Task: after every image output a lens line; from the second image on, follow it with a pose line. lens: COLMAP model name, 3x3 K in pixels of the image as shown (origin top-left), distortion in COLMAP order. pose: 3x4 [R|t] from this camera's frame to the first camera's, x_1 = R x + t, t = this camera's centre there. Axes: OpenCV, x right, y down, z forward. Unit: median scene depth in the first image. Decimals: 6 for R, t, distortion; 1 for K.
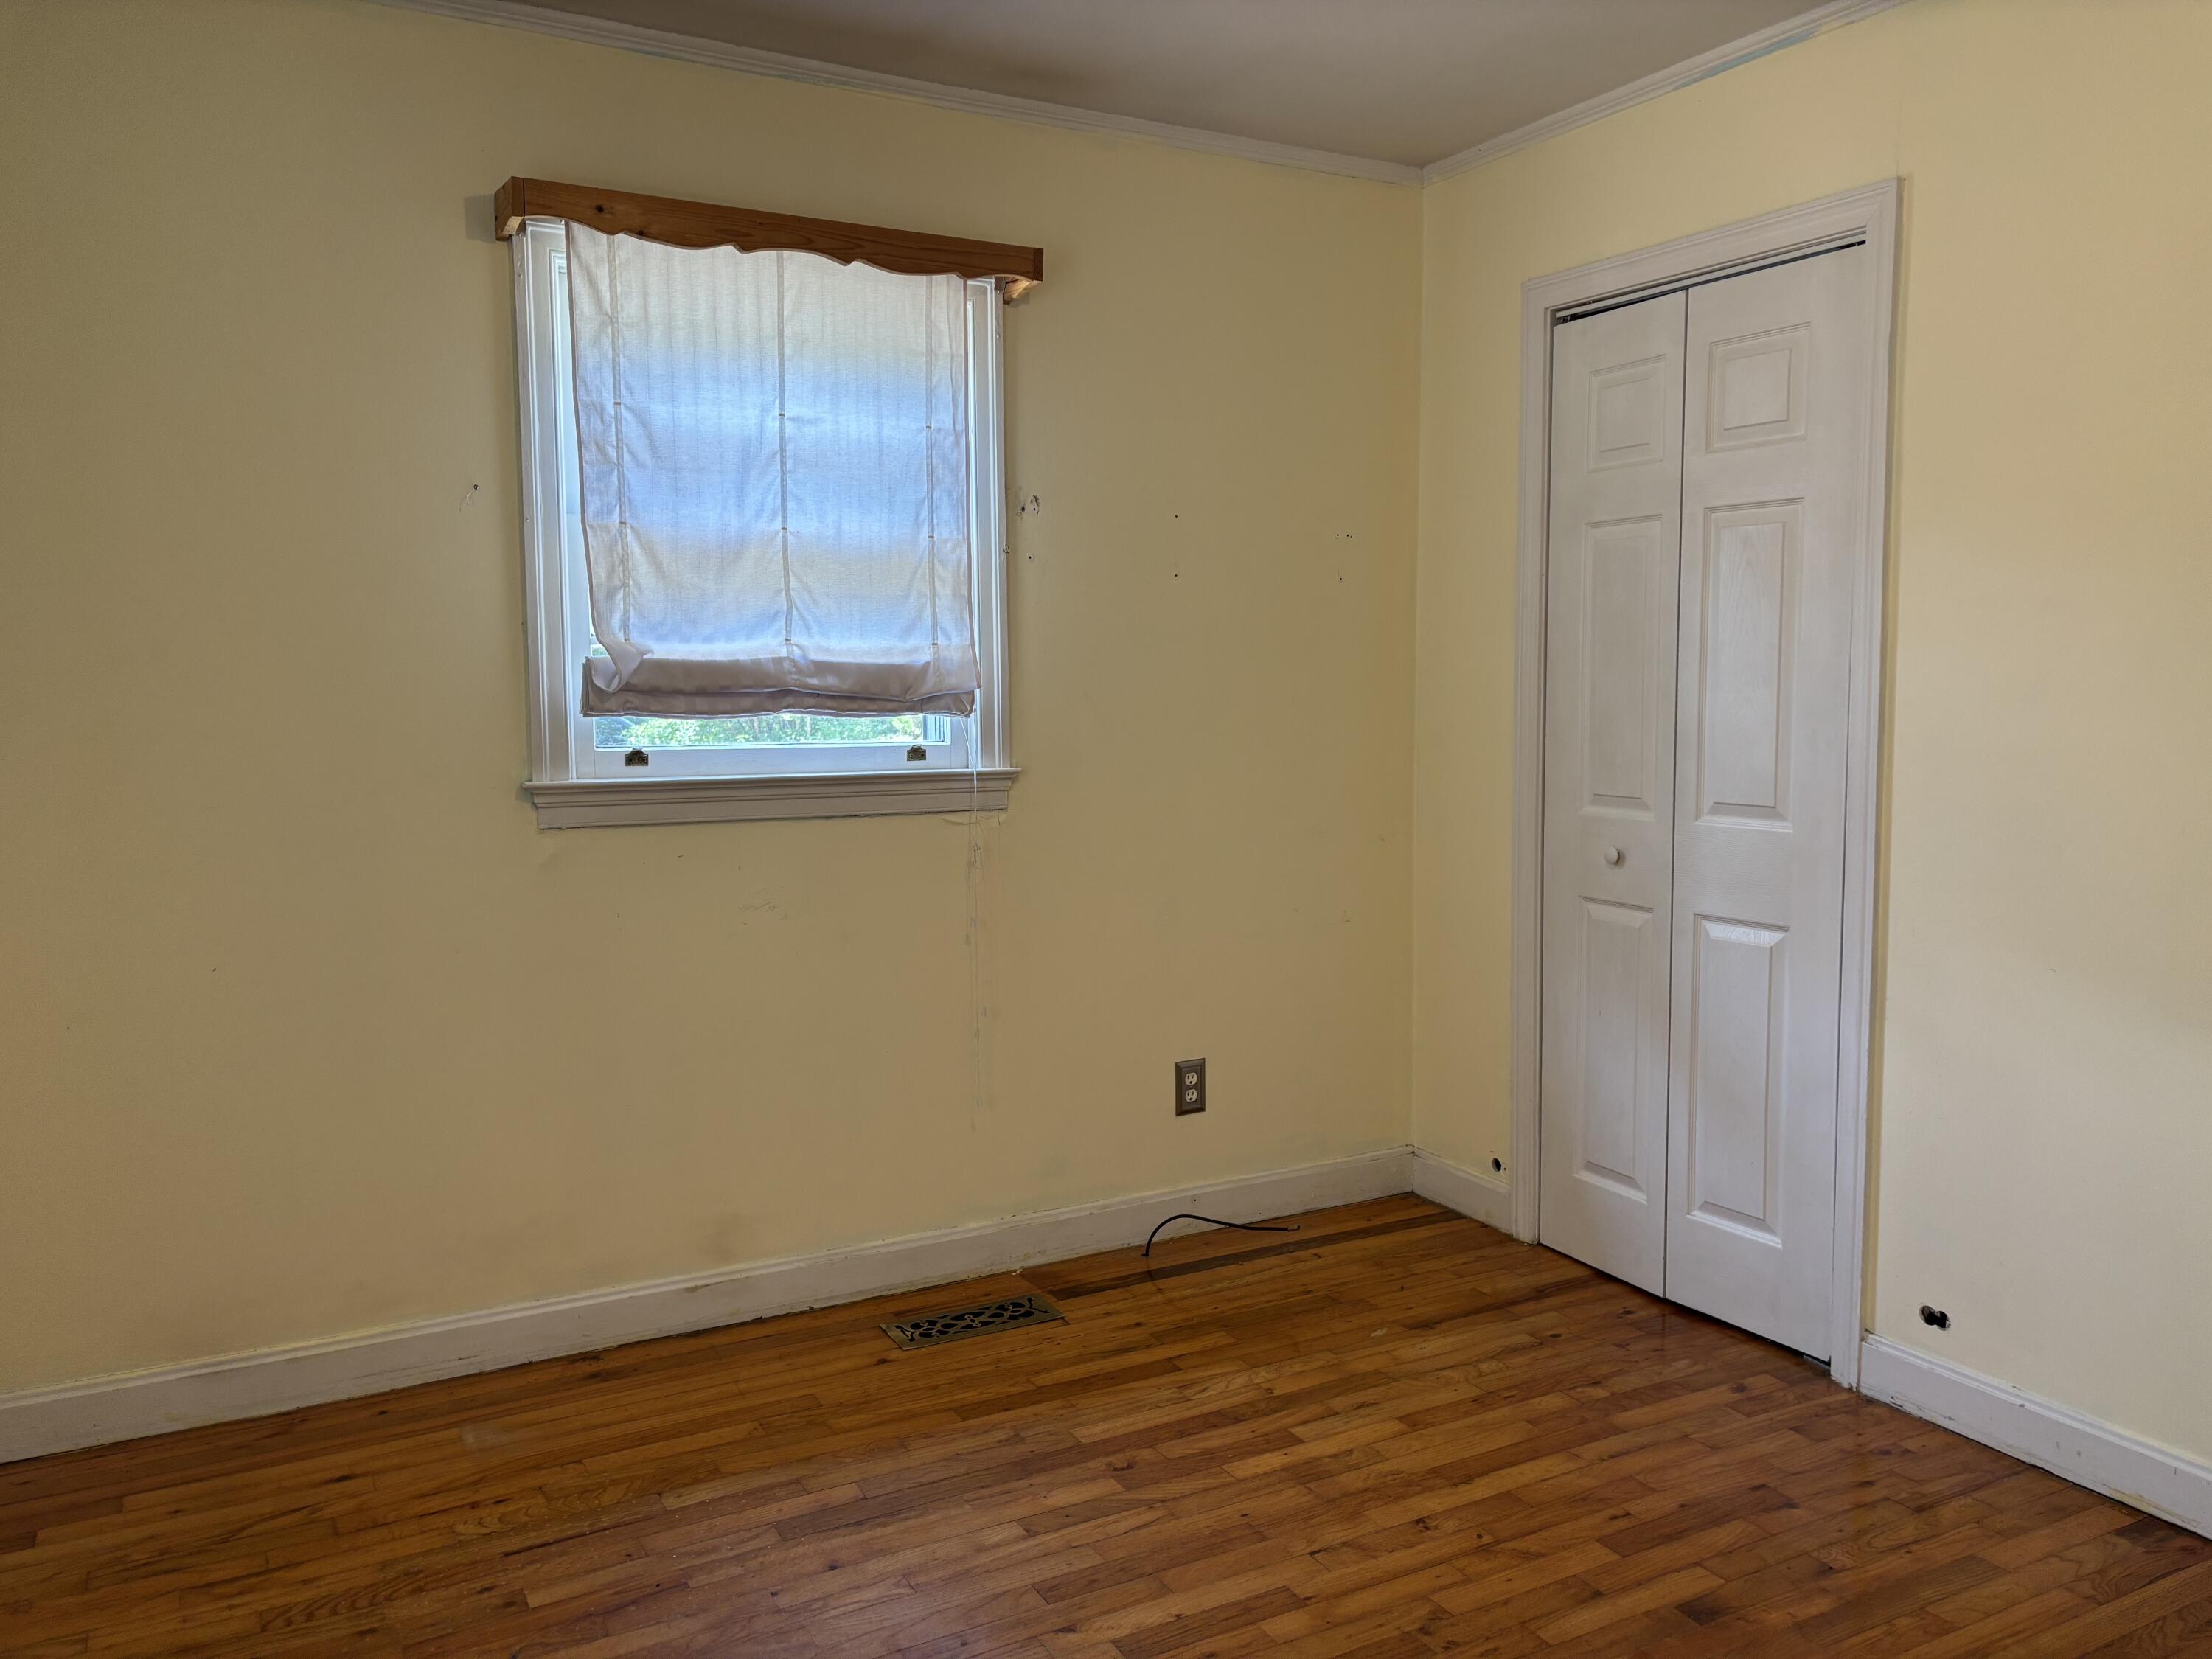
lens RADIAL K [[1724.7, 0, 1106.0], [0, 1724.7, 829.5], [0, 0, 1]] dist [0.049783, -0.054305]
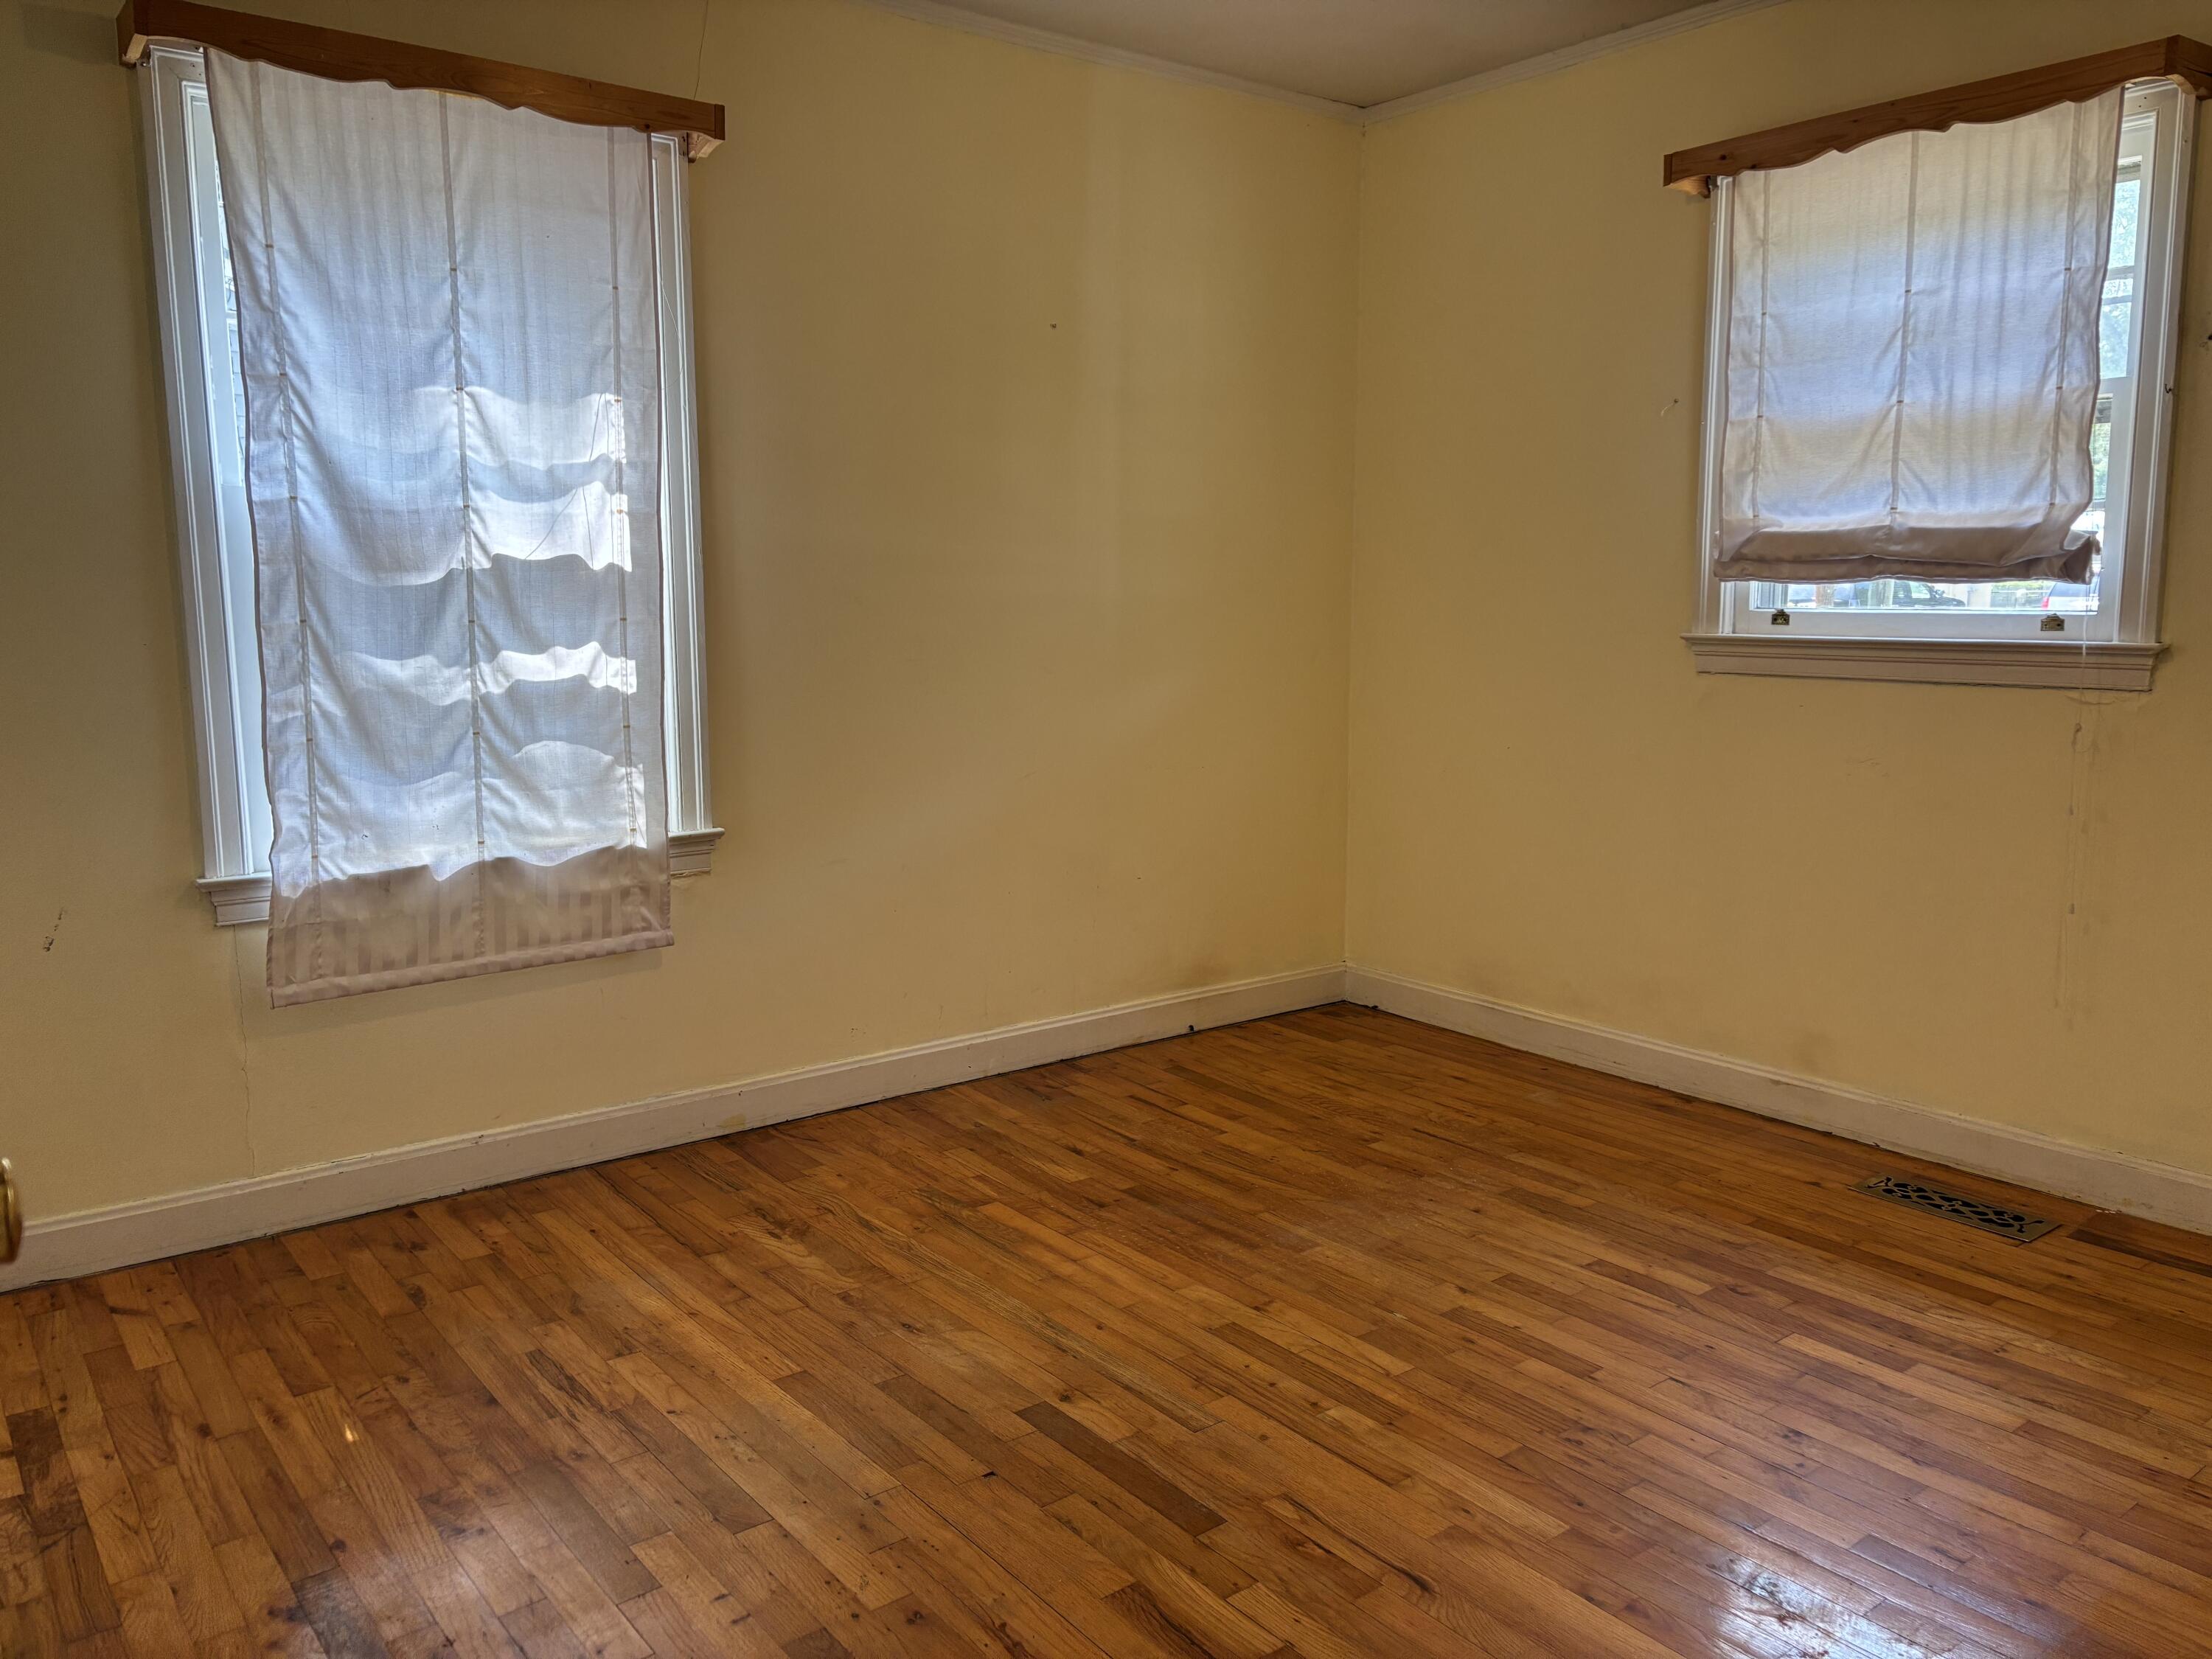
lens RADIAL K [[1685.4, 0, 1067.5], [0, 1685.4, 852.5], [0, 0, 1]] dist [0.023227, 0.003725]
pose [[0.115474, 0.154909, -0.981157, 0.823232], [-0.086813, 0.985559, 0.145387, -0.009853], [0.989510, 0.068389, 0.127255, 0.391201]]
